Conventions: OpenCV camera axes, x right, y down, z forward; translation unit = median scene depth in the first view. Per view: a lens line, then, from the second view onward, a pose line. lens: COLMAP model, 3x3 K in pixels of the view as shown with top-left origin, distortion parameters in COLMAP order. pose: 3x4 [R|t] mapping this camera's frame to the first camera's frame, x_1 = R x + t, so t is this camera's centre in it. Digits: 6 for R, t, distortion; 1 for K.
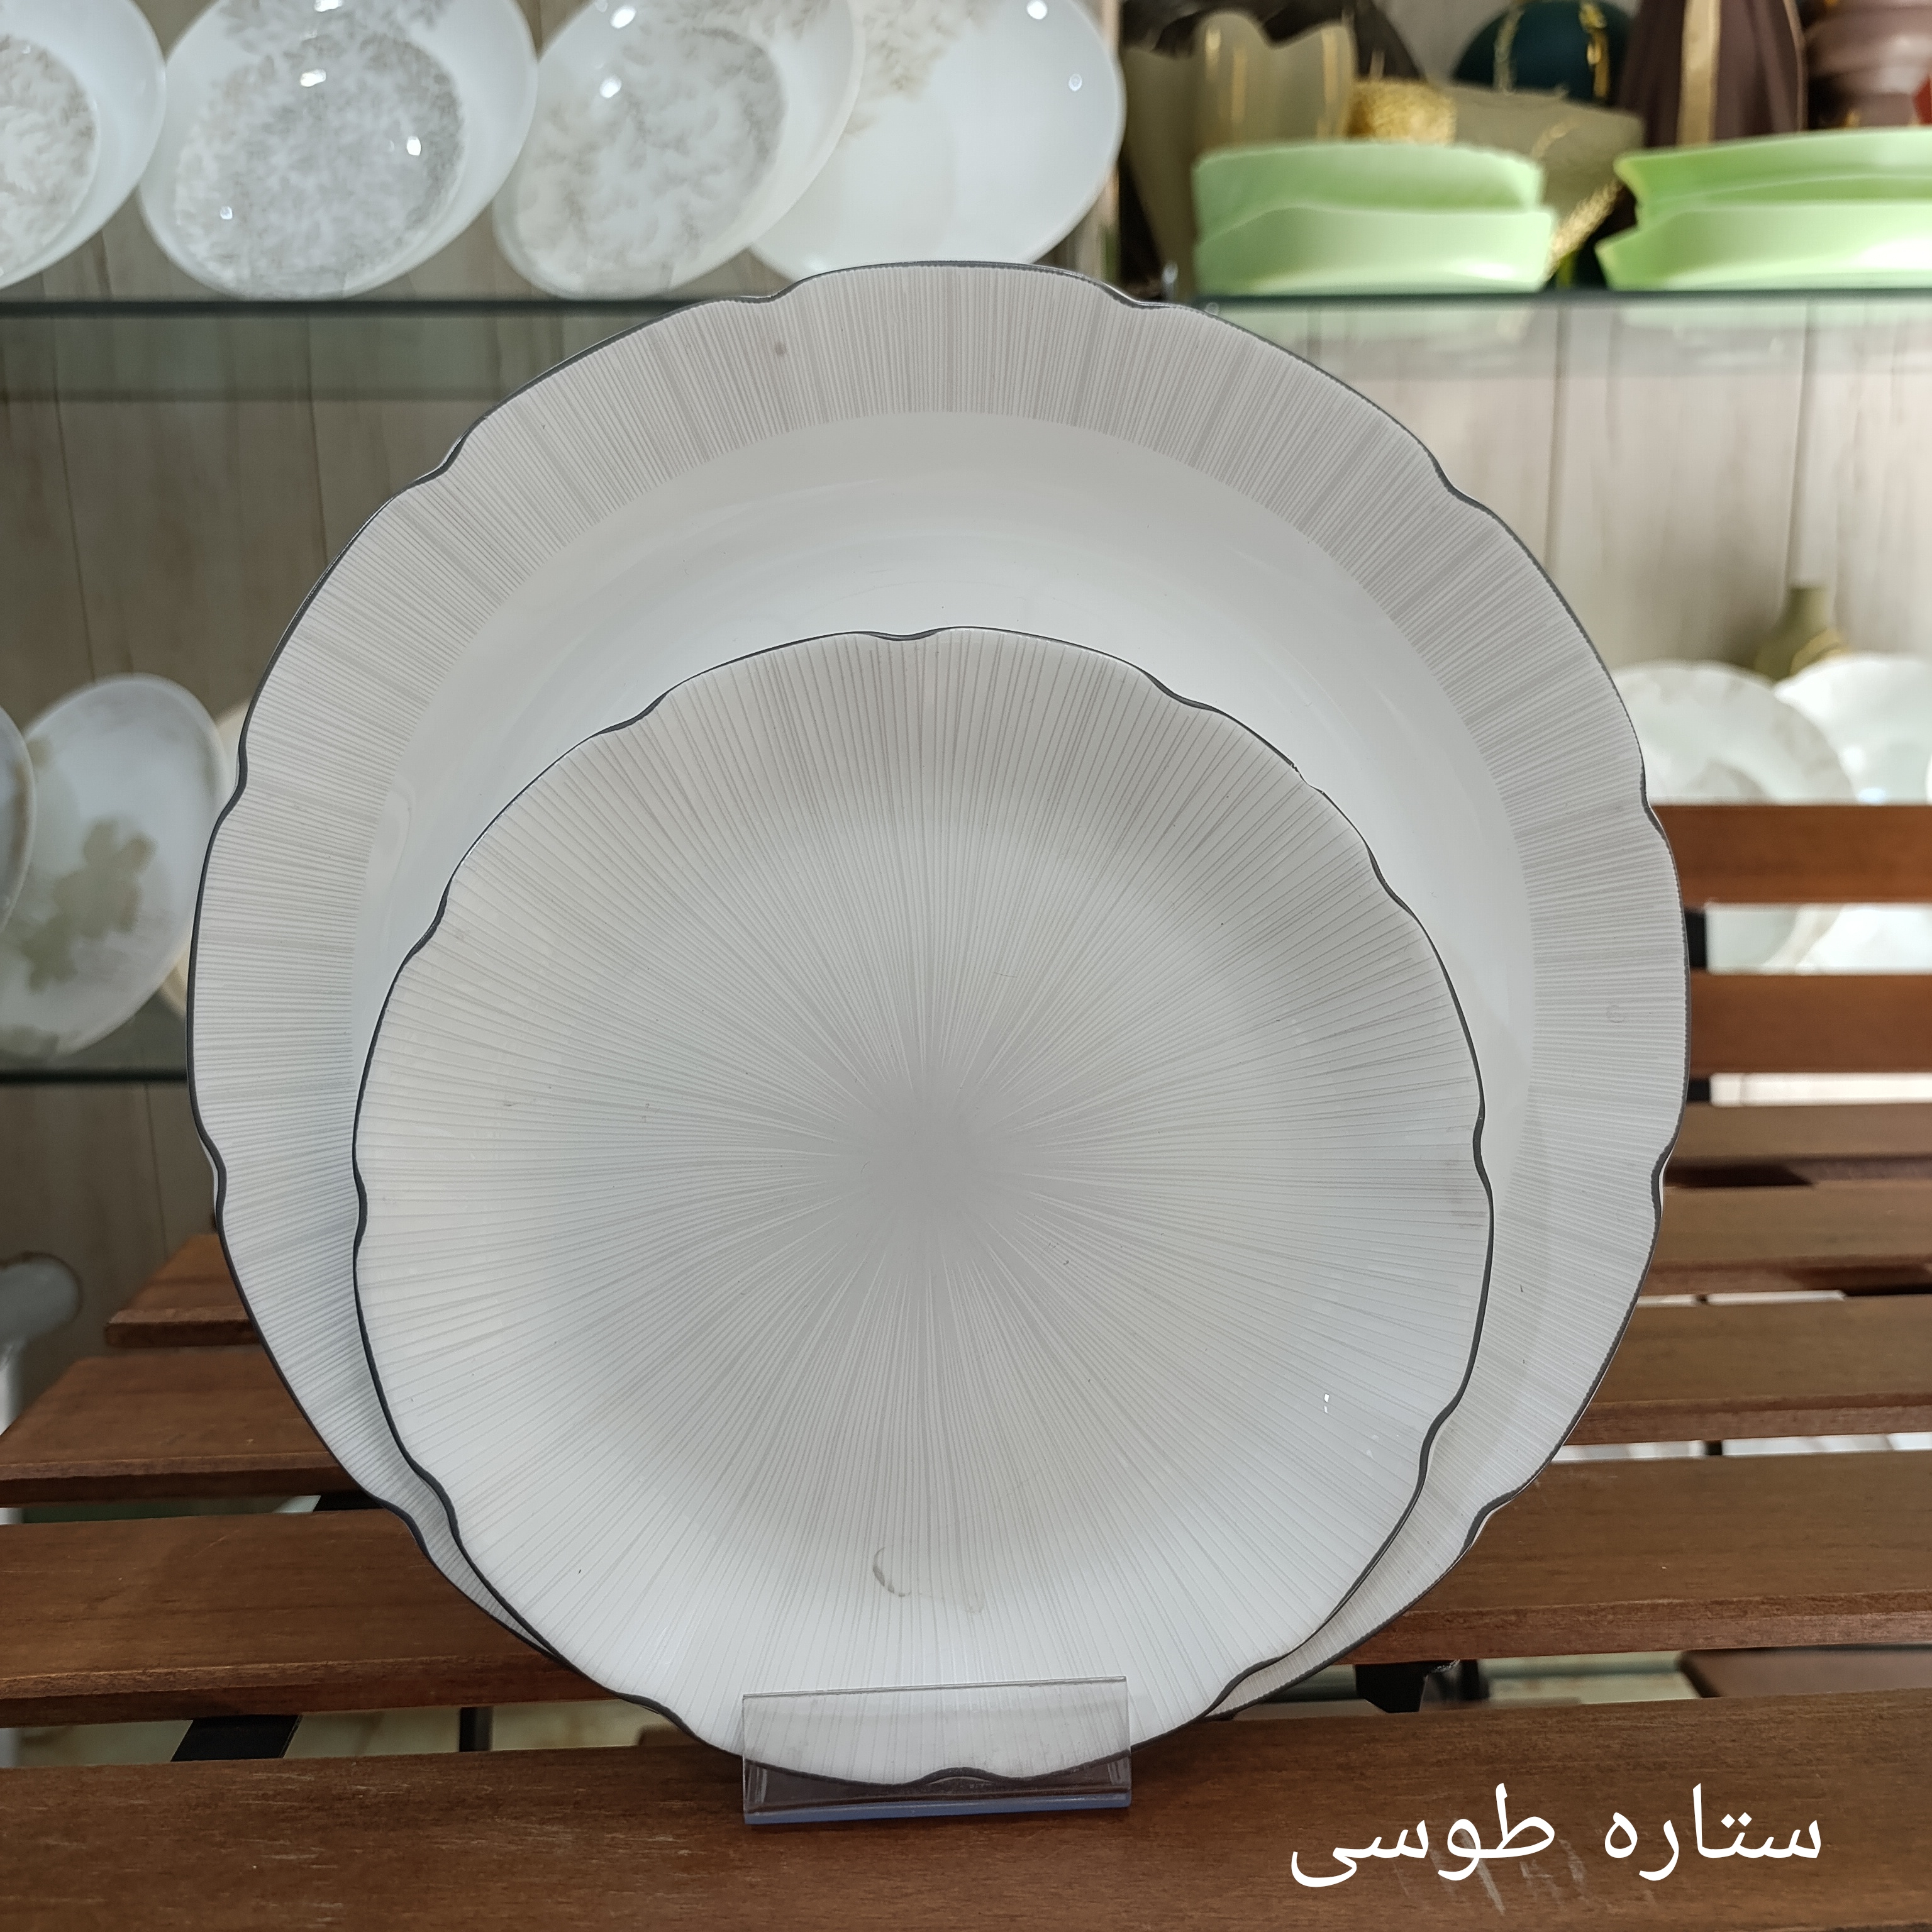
lens RADIAL K [[1811.9, 0, 962.2], [0, 1811.9, 961.3], [0, 0, 1]] dist [-0.024418, 0.000000]
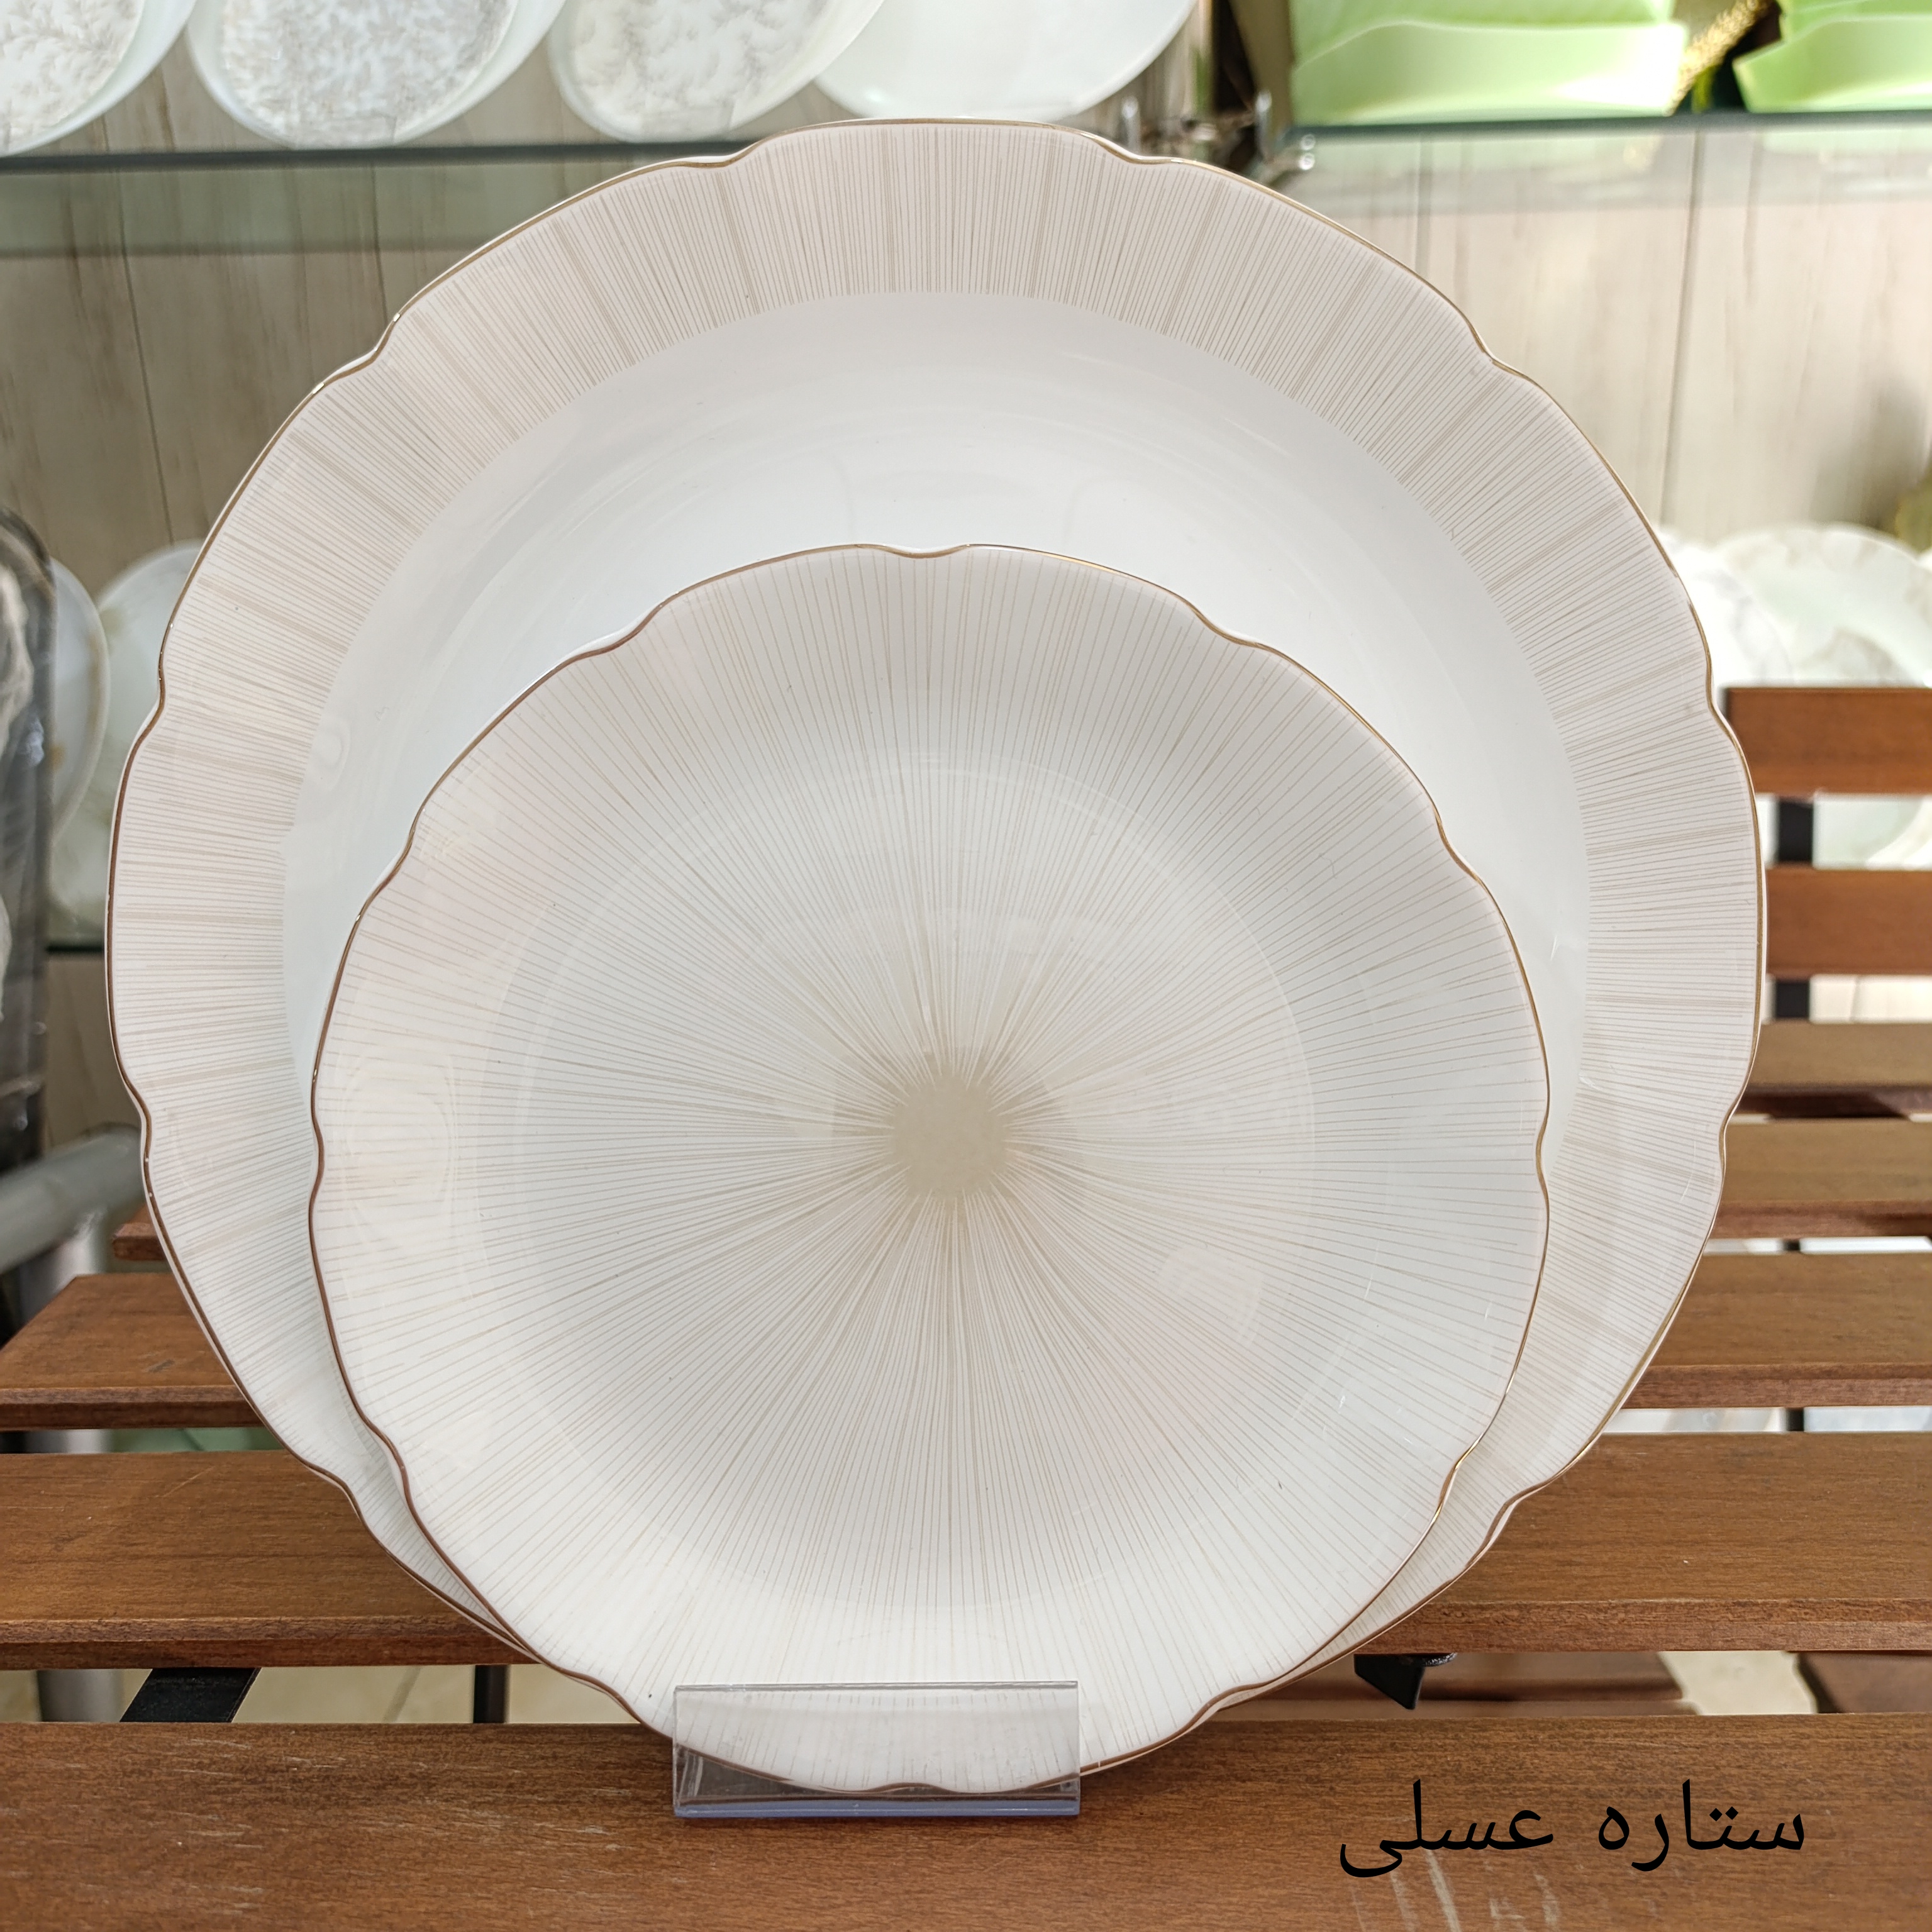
lens RADIAL K [[1811.9, 0, 956.9], [0, 1811.9, 979.6], [0, 0, 1]] dist [-0.024418, 0.000000]
pose [[0.997835, 0.012006, -0.064669, 0.071458], [-0.005976, 0.995681, 0.092652, -0.048148], [0.065502, -0.092065, 0.993596, 0.078746]]
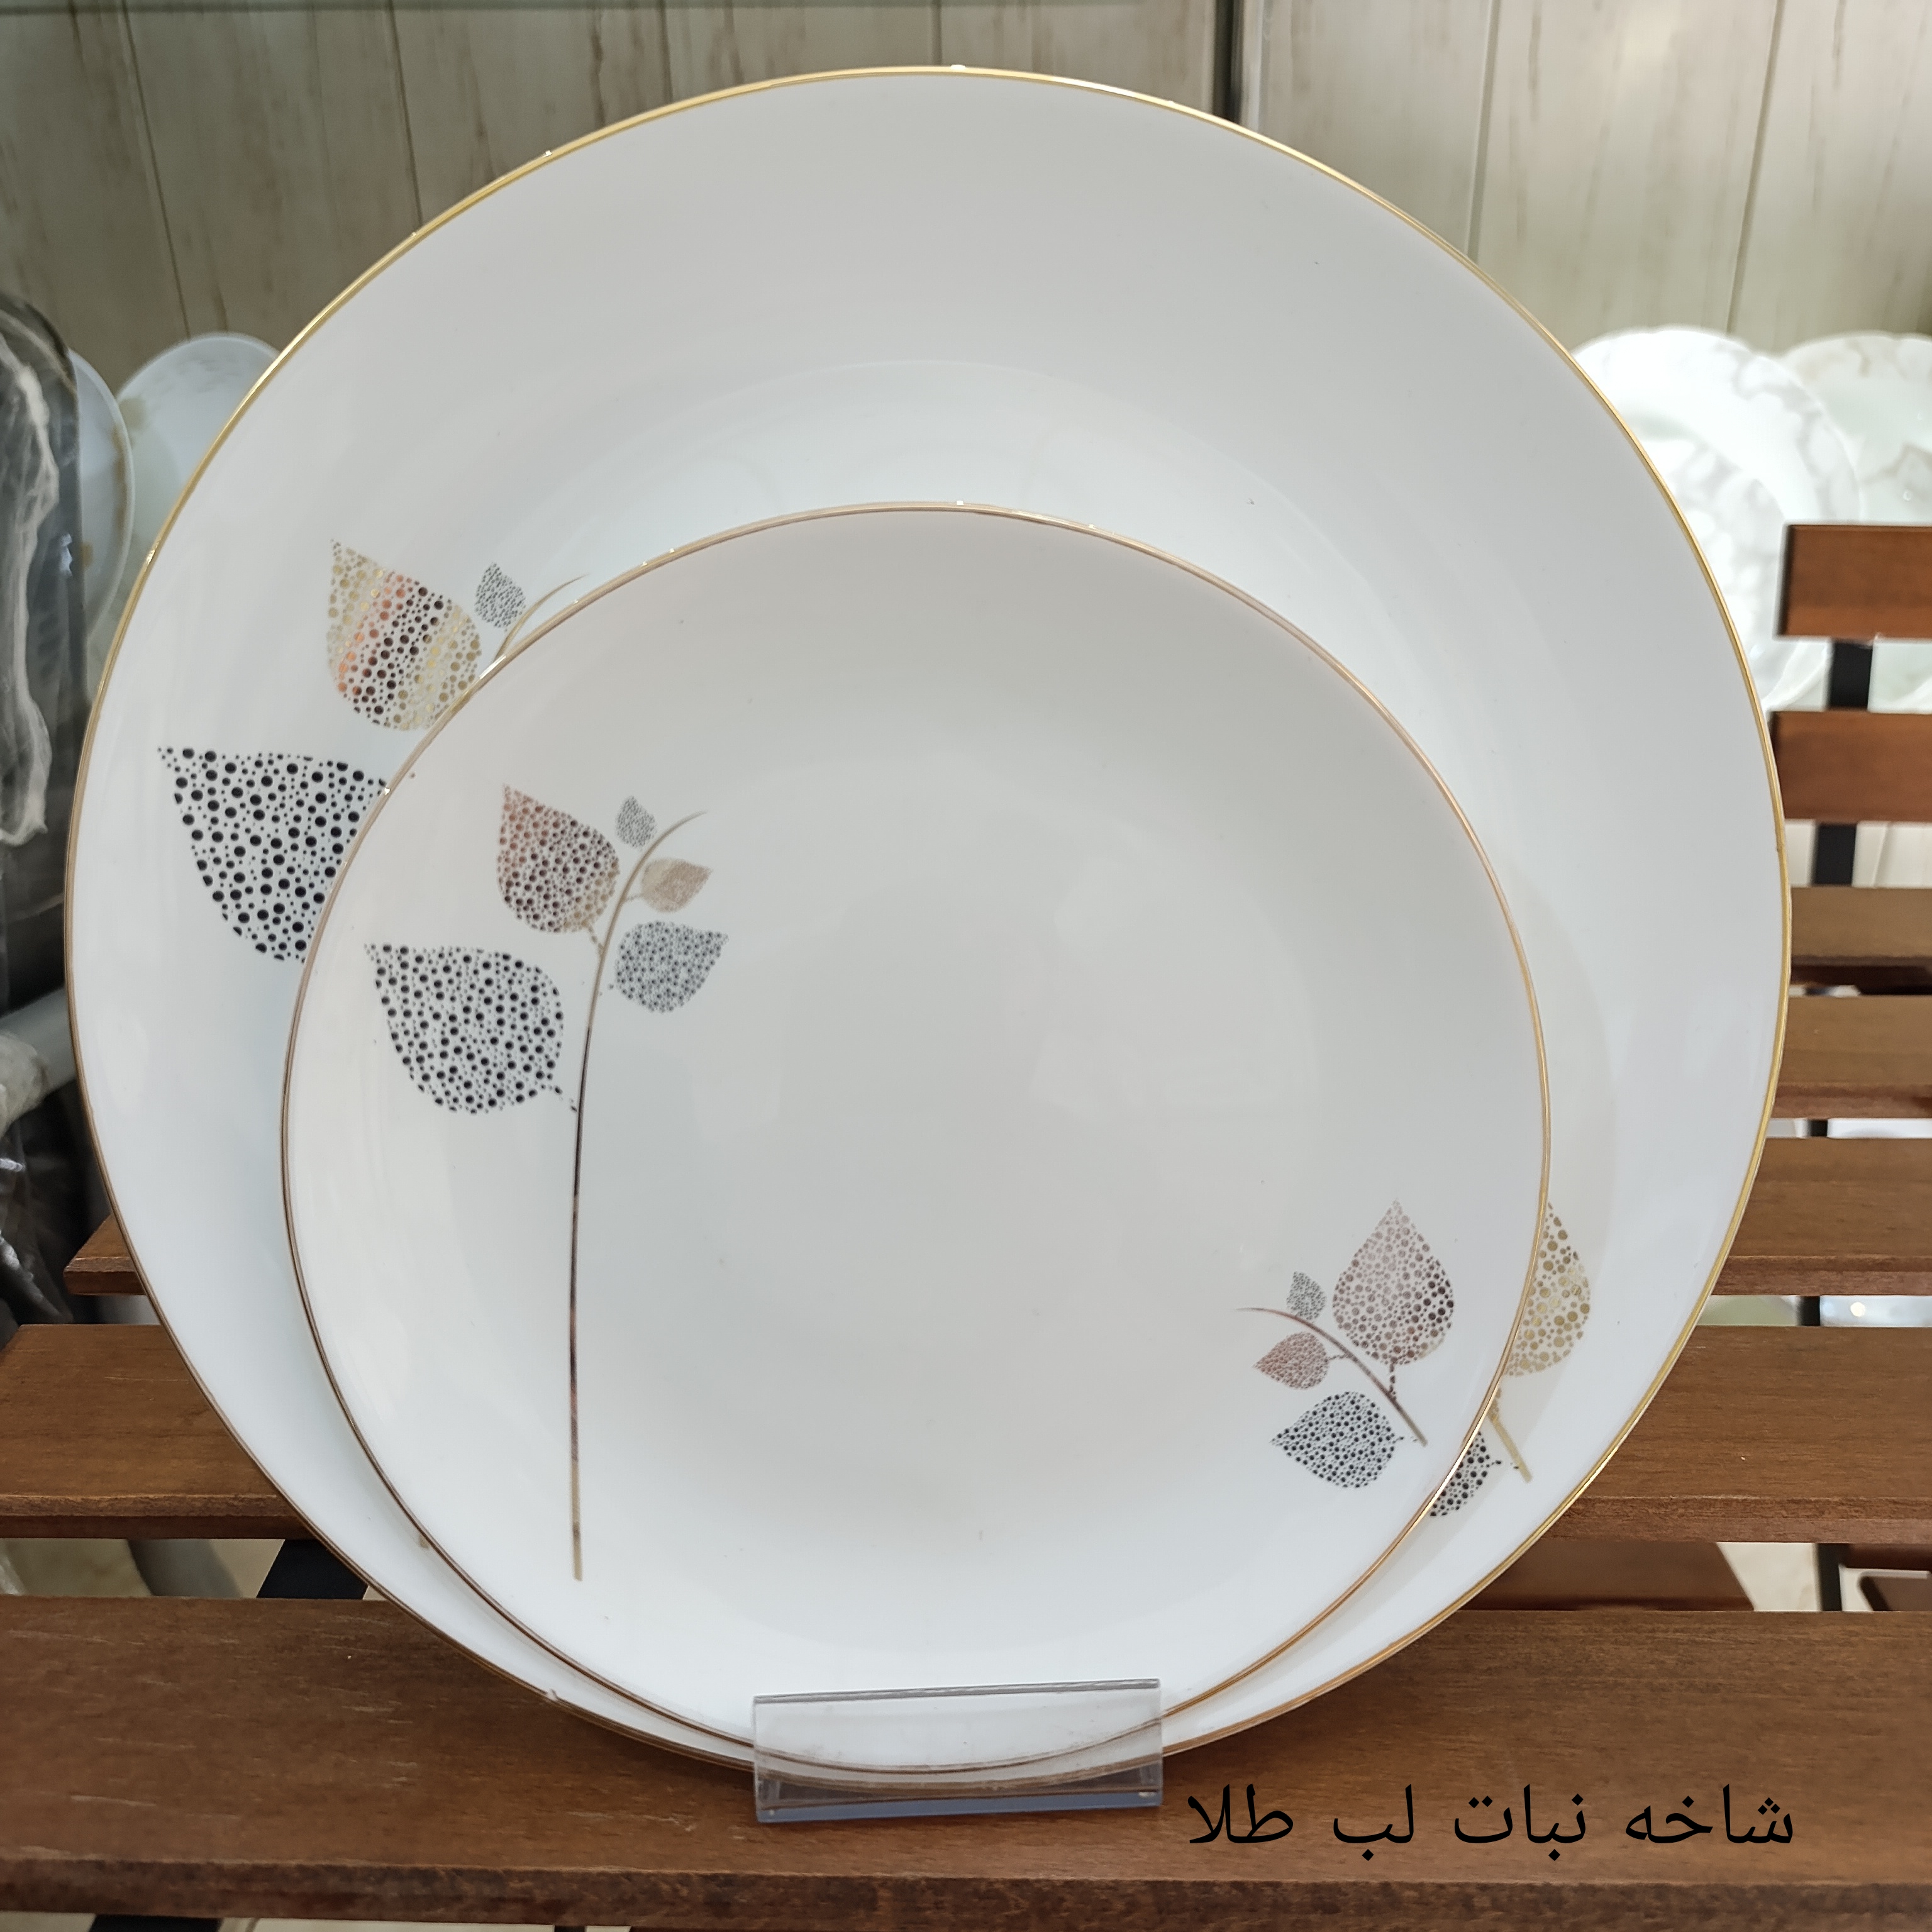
lens RADIAL K [[1811.9, 0, 971.3], [0, 1811.9, 981.4], [0, 0, 1]] dist [-0.024418, 0.000000]
pose [[0.997586, 0.031758, -0.061756, 0.023367], [-0.017674, 0.976128, 0.216477, -0.123888], [0.067156, -0.214863, 0.974333, 0.073885]]
